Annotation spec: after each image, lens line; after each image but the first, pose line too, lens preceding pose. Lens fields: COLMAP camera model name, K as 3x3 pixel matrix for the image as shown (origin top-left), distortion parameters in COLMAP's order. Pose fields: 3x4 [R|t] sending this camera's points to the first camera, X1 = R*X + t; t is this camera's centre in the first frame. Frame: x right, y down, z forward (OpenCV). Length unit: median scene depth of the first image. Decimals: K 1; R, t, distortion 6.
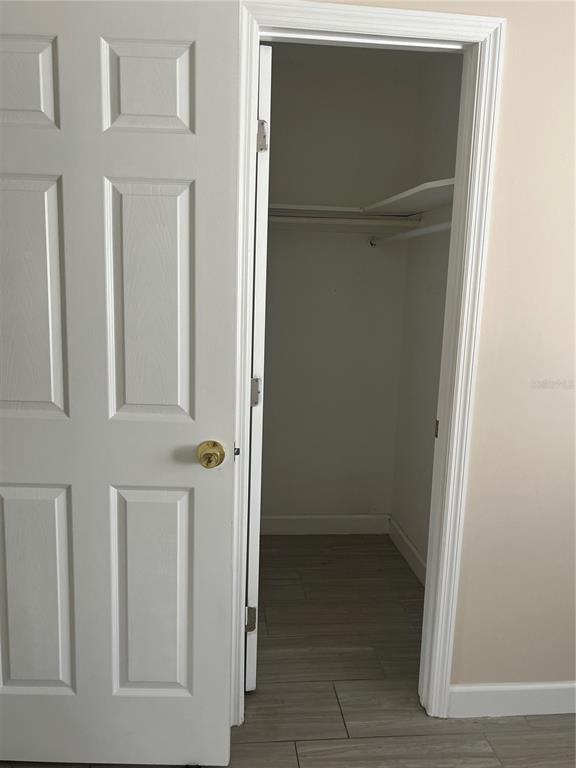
lens RADIAL K [[681.6, 0, 287.7], [0, 681.6, 385.2], [0, 0, 1]] dist [0.069536, -0.080697]
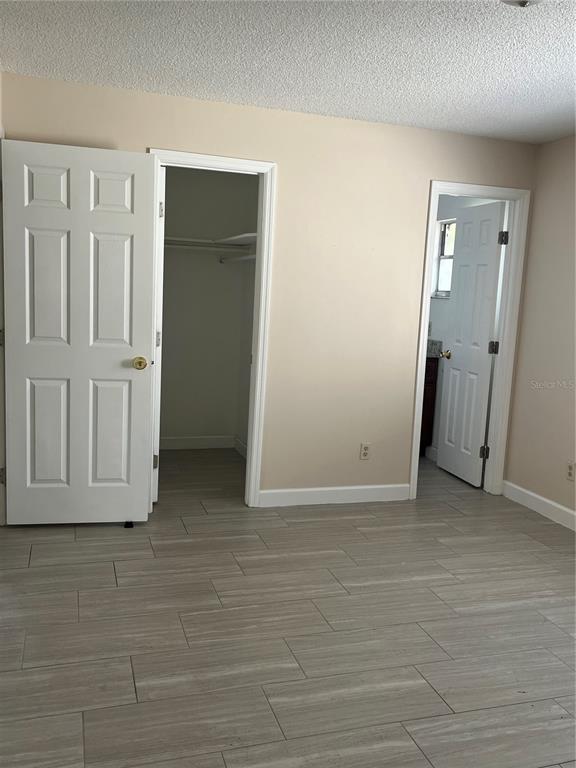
lens RADIAL K [[681.6, 0, 286.0], [0, 681.6, 382.4], [0, 0, 1]] dist [0.069536, -0.080697]
pose [[0.980699, -0.008549, 0.195334, -0.079873], [0.011763, 0.999814, -0.015296, 0.188709], [-0.195167, 0.017299, 0.980617, -1.099692]]
